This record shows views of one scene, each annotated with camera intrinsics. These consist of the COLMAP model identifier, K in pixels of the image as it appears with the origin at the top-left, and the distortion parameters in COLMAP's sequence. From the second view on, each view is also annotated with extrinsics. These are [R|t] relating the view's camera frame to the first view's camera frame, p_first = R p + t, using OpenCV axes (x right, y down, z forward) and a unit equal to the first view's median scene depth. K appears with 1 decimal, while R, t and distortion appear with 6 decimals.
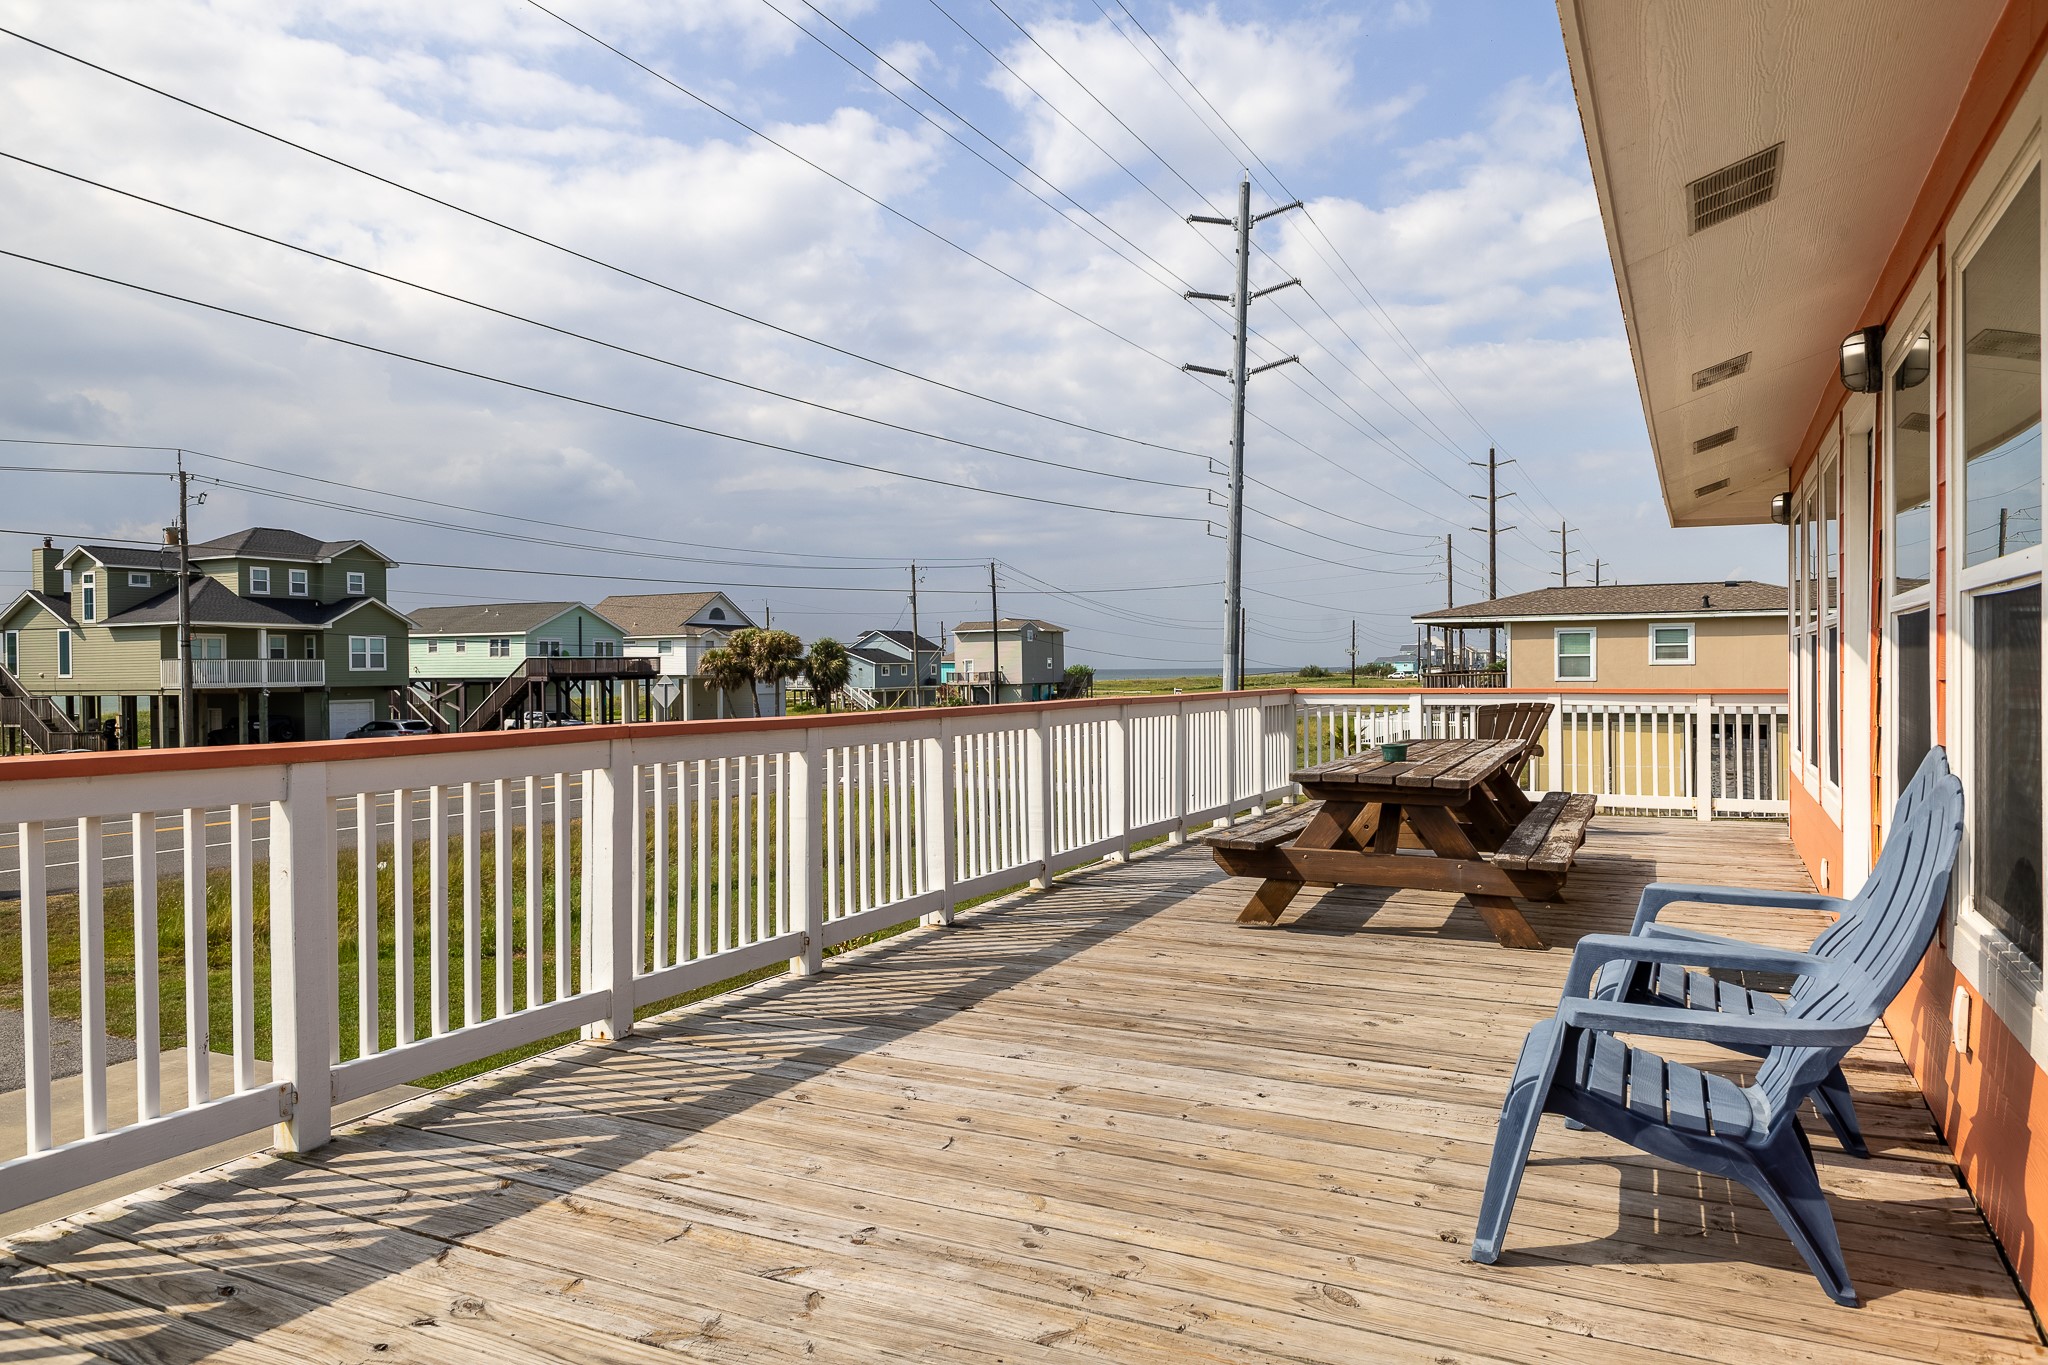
lens RADIAL K [[1376.8, 0, 1024.0], [0, 1376.8, 682.5], [0, 0, 1]] dist [0.029517, -0.032227]
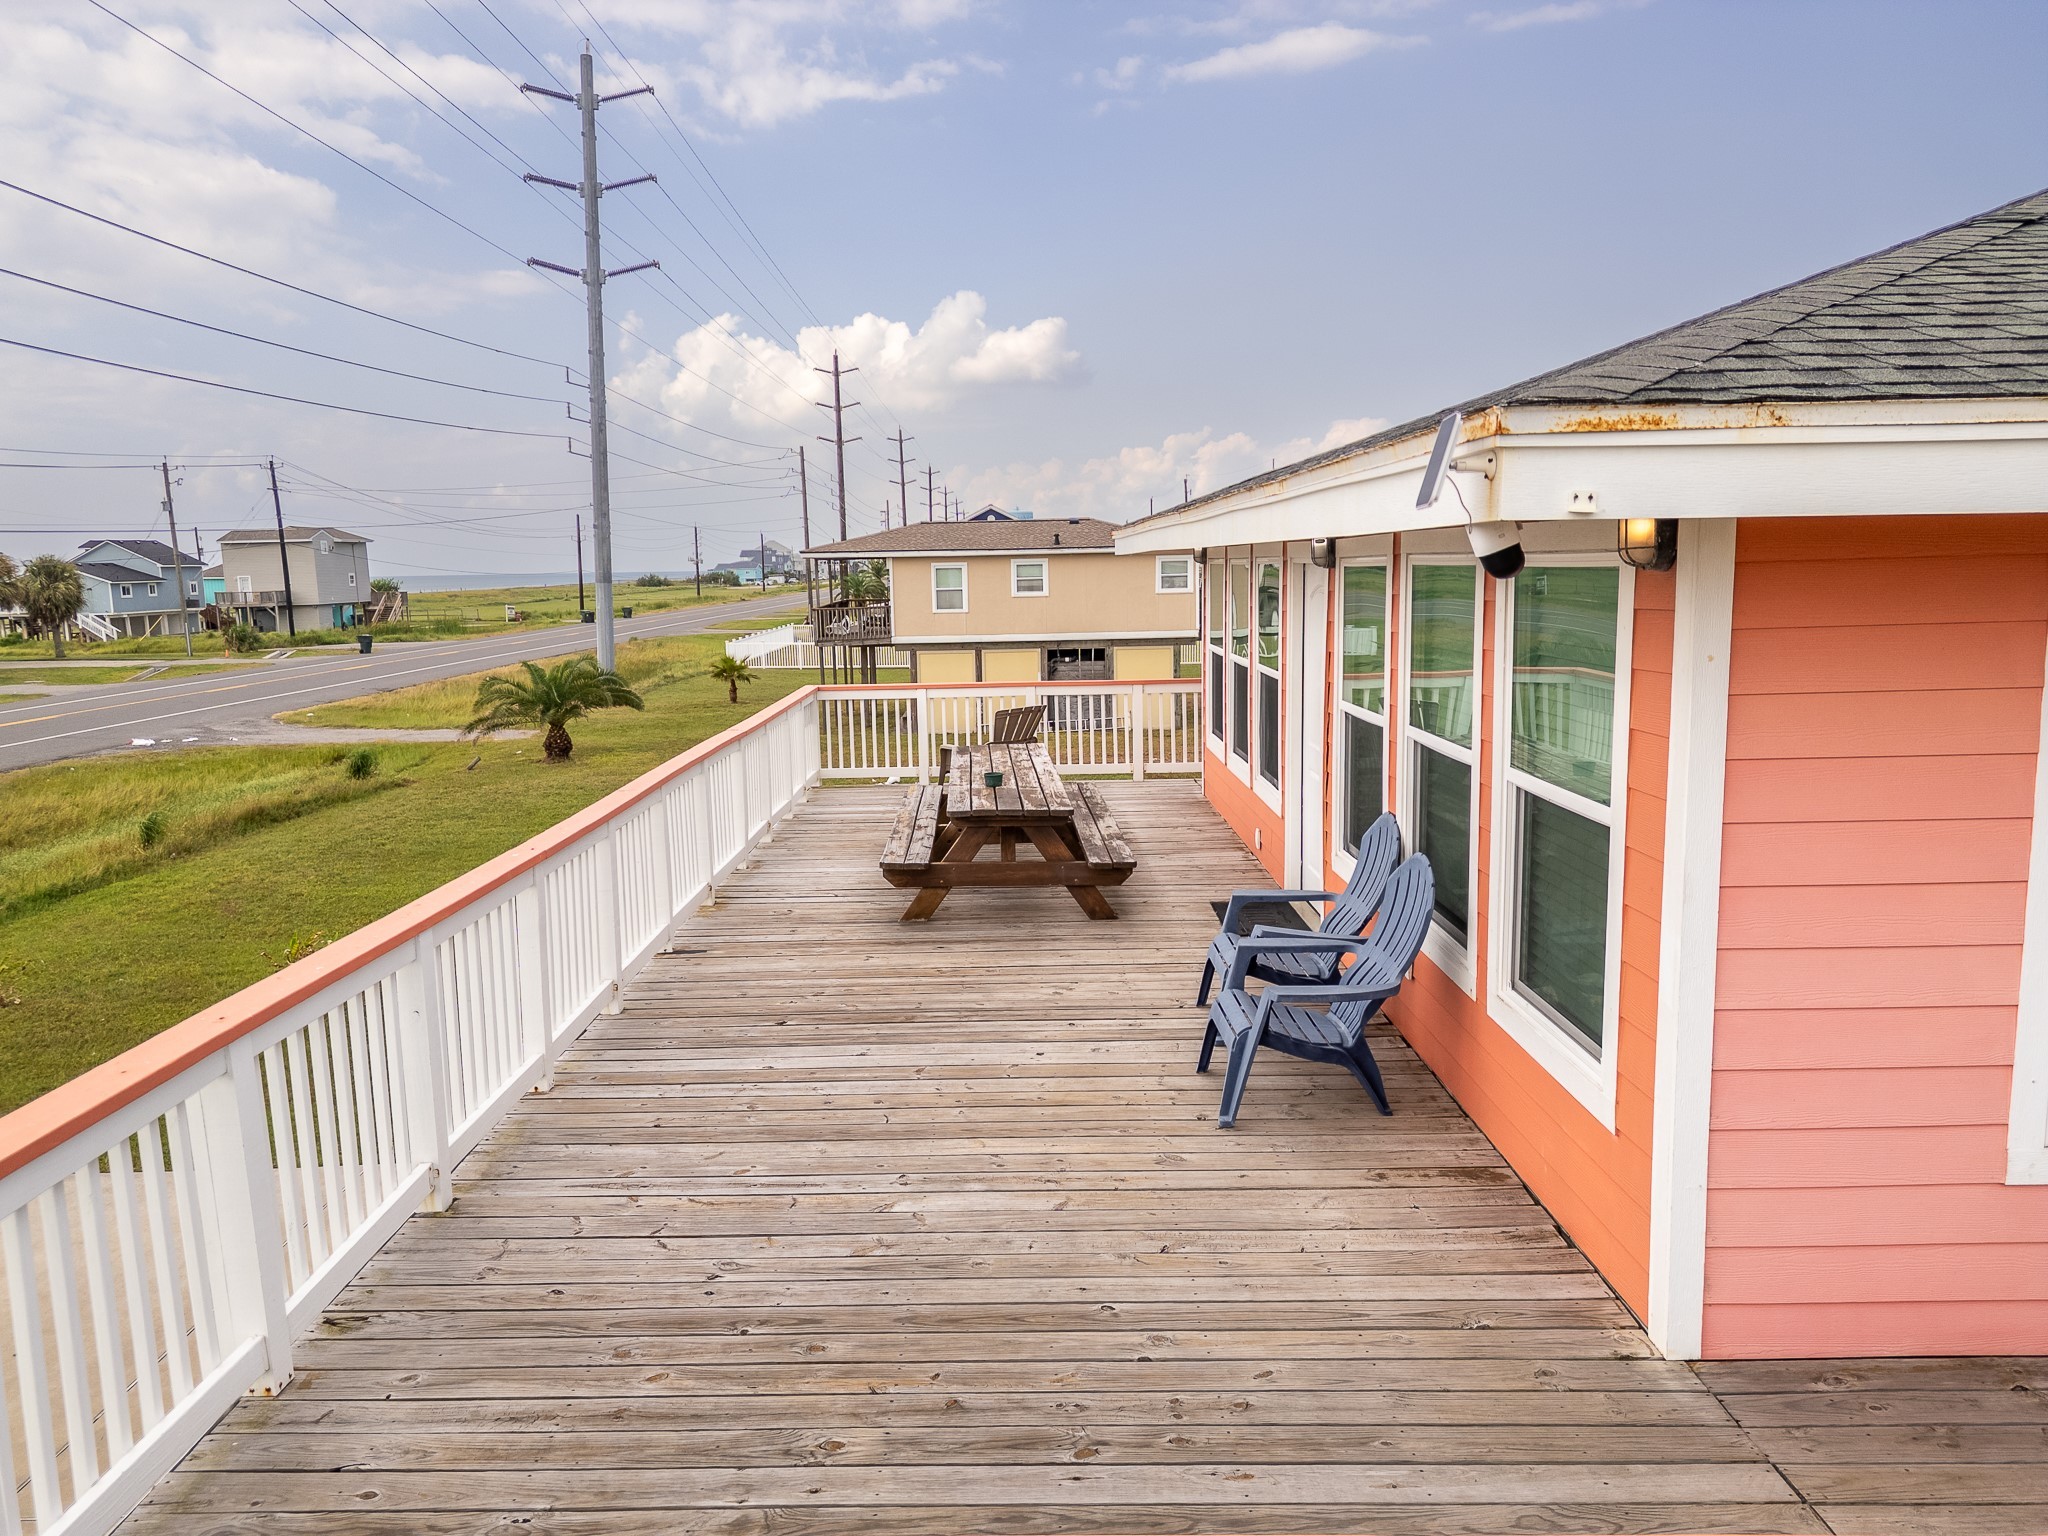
lens RADIAL K [[1435.9, 0, 1033.8], [0, 1435.9, 766.3], [0, 0, 1]] dist [0.065647, -0.000761]
pose [[0.892811, -0.070422, 0.444892, -0.198065], [0.015368, 0.991890, 0.126166, -0.086097], [-0.450169, -0.105805, 0.886653, -0.154479]]
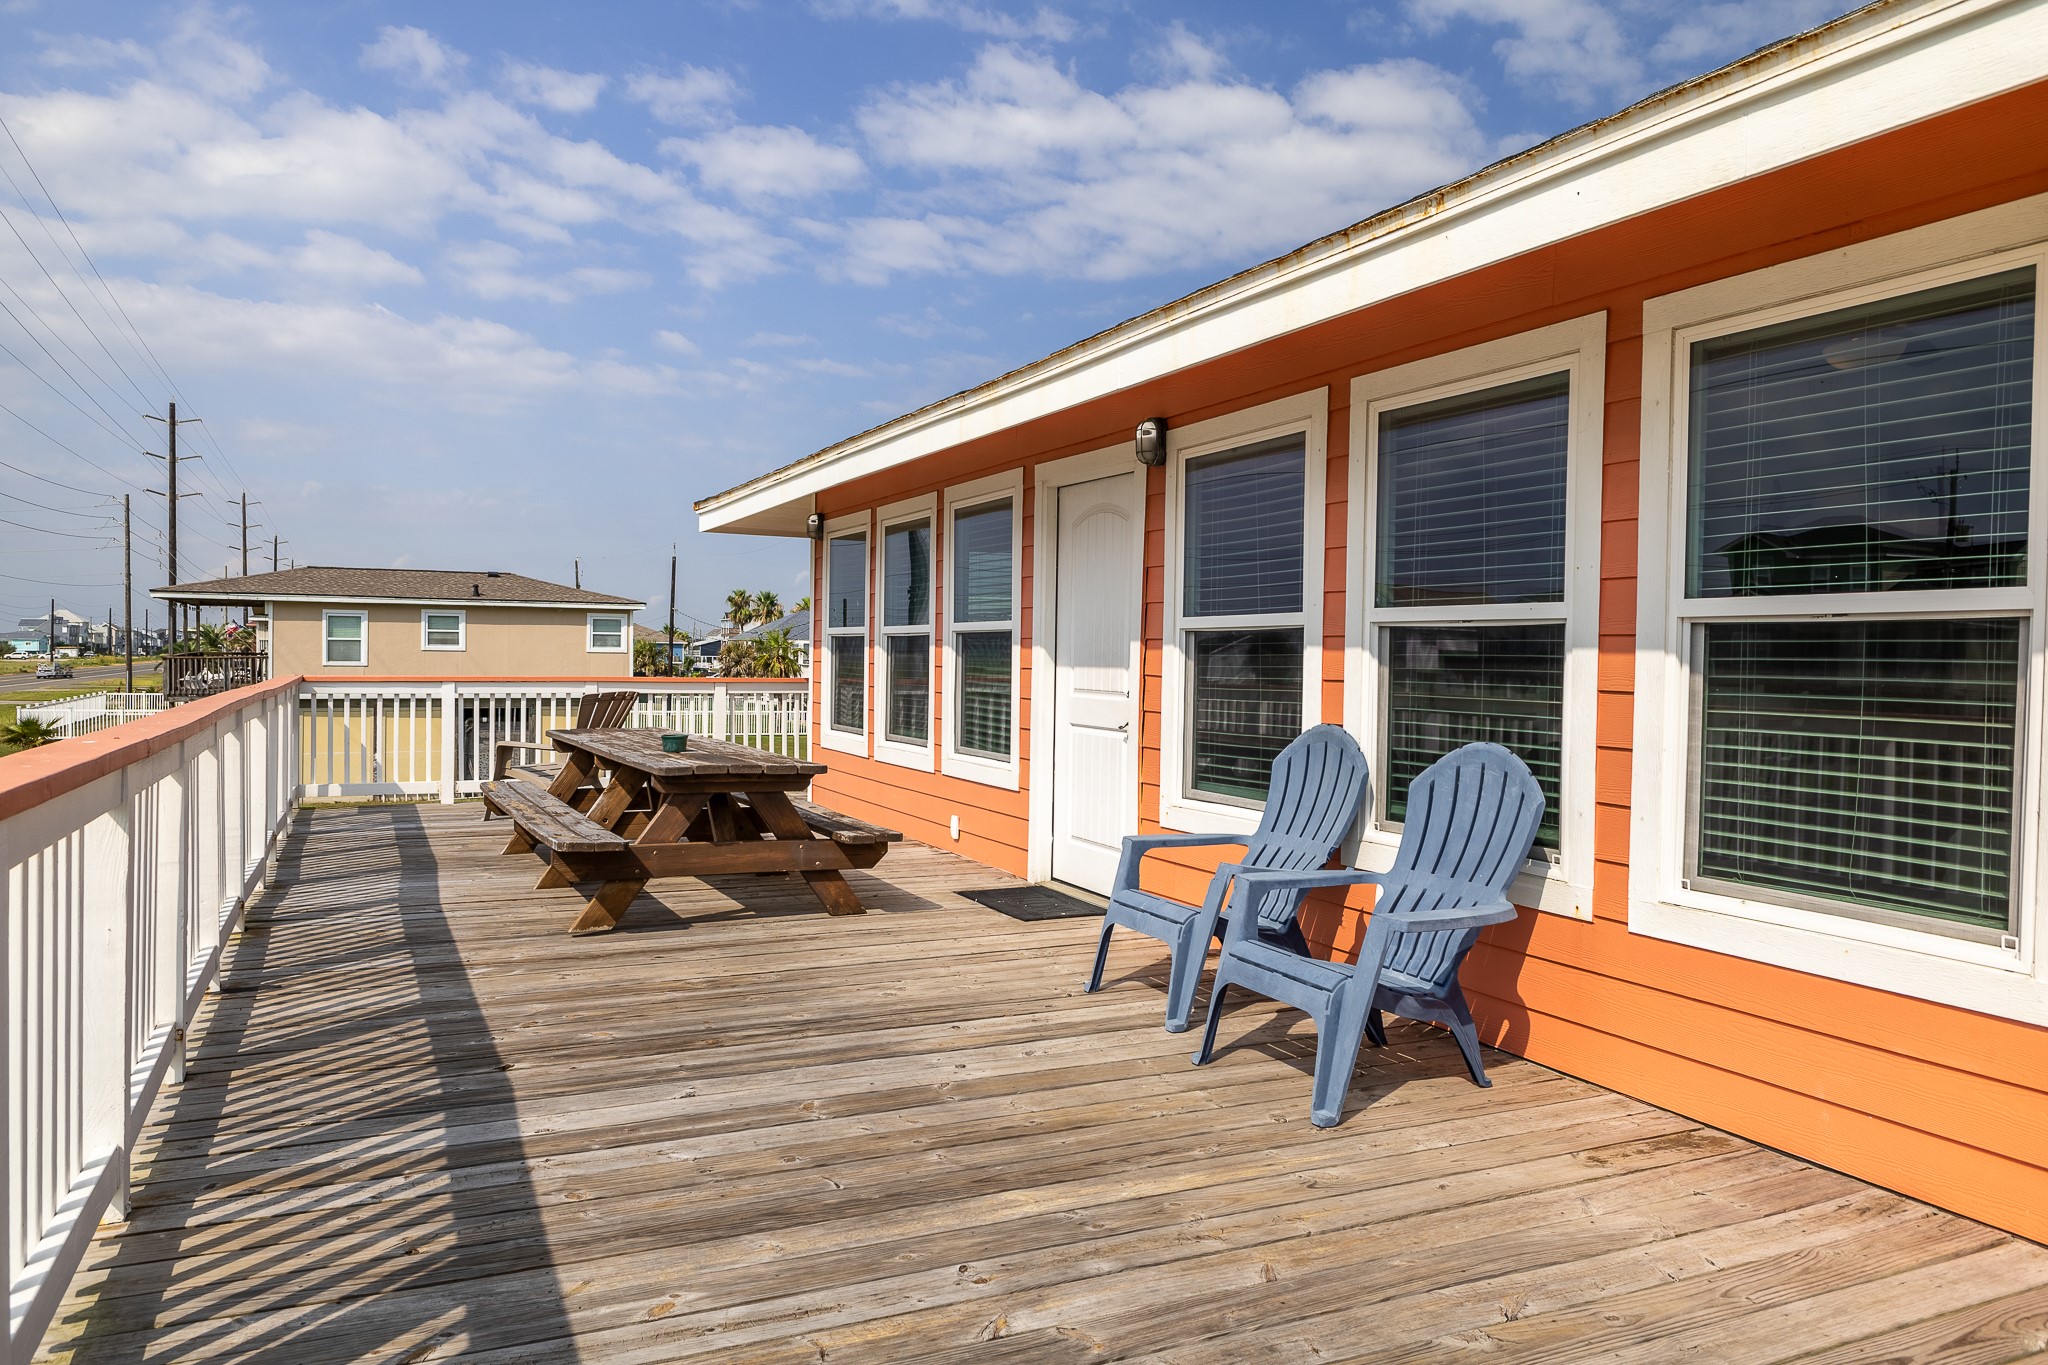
lens RADIAL K [[1376.8, 0, 1024.0], [0, 1376.8, 682.5], [0, 0, 1]] dist [0.029517, -0.032227]
pose [[0.622994, -0.000281, 0.782226, -0.228480], [-0.008747, 0.999935, 0.007326, -0.002092], [-0.782178, -0.011406, 0.622951, 0.109334]]
